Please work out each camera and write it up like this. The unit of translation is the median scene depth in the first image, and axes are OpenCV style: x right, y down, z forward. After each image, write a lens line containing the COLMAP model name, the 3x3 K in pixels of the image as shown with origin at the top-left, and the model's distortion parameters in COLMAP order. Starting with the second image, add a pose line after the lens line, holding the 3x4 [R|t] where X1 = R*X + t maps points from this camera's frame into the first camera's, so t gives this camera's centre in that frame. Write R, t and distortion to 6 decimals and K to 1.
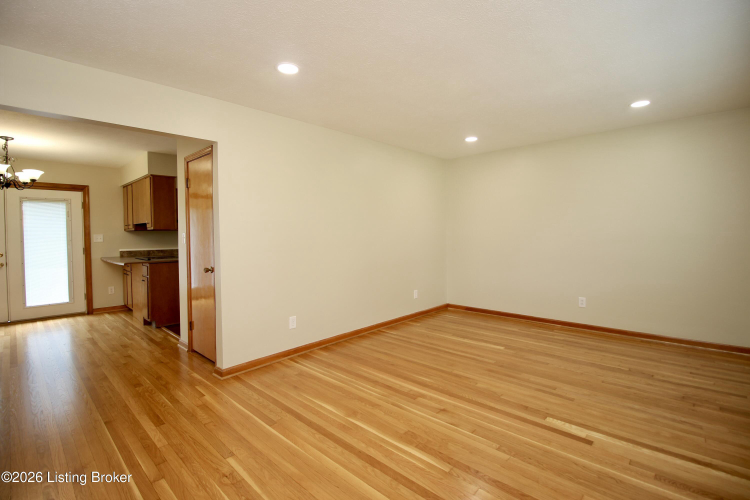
lens RADIAL K [[347.4, 0, 377.7], [0, 347.4, 239.4], [0, 0, 1]] dist [-0.001646, -0.012390]
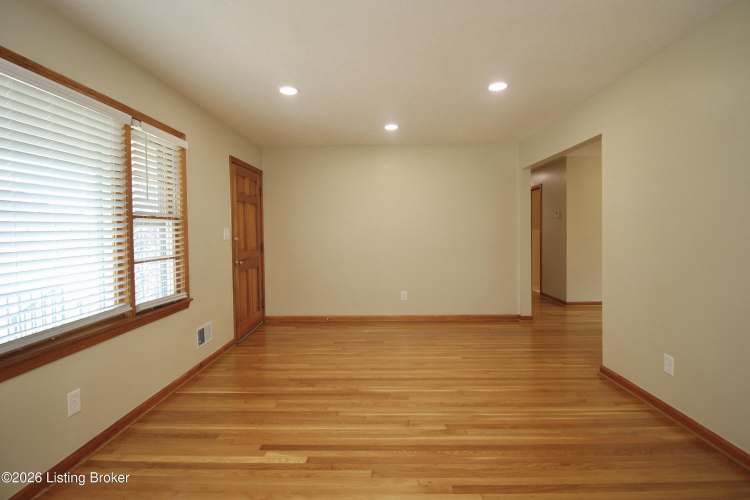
lens RADIAL K [[360.0, 0, 377.7], [0, 360.0, 240.4], [0, 0, 1]] dist [-0.001831, -0.014065]
pose [[-0.743982, 0.040786, -0.666953, 0.761388], [0.008264, 0.998621, 0.051849, -0.040019], [0.668148, 0.033063, -0.743293, 1.448597]]
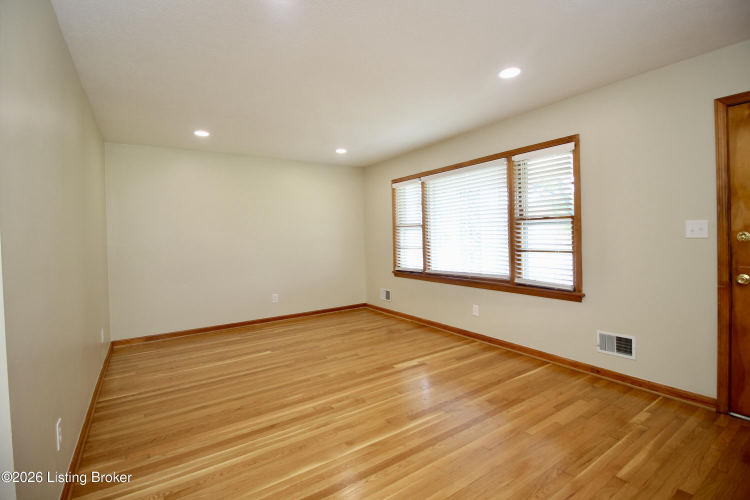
lens RADIAL K [[347.4, 0, 377.7], [0, 347.4, 239.4], [0, 0, 1]] dist [-0.001646, -0.012390]
pose [[0.219797, -0.005971, 0.975527, -0.763448], [0.040502, 0.999175, -0.003010, -0.002524], [-0.974704, 0.040173, 0.219857, 0.612025]]
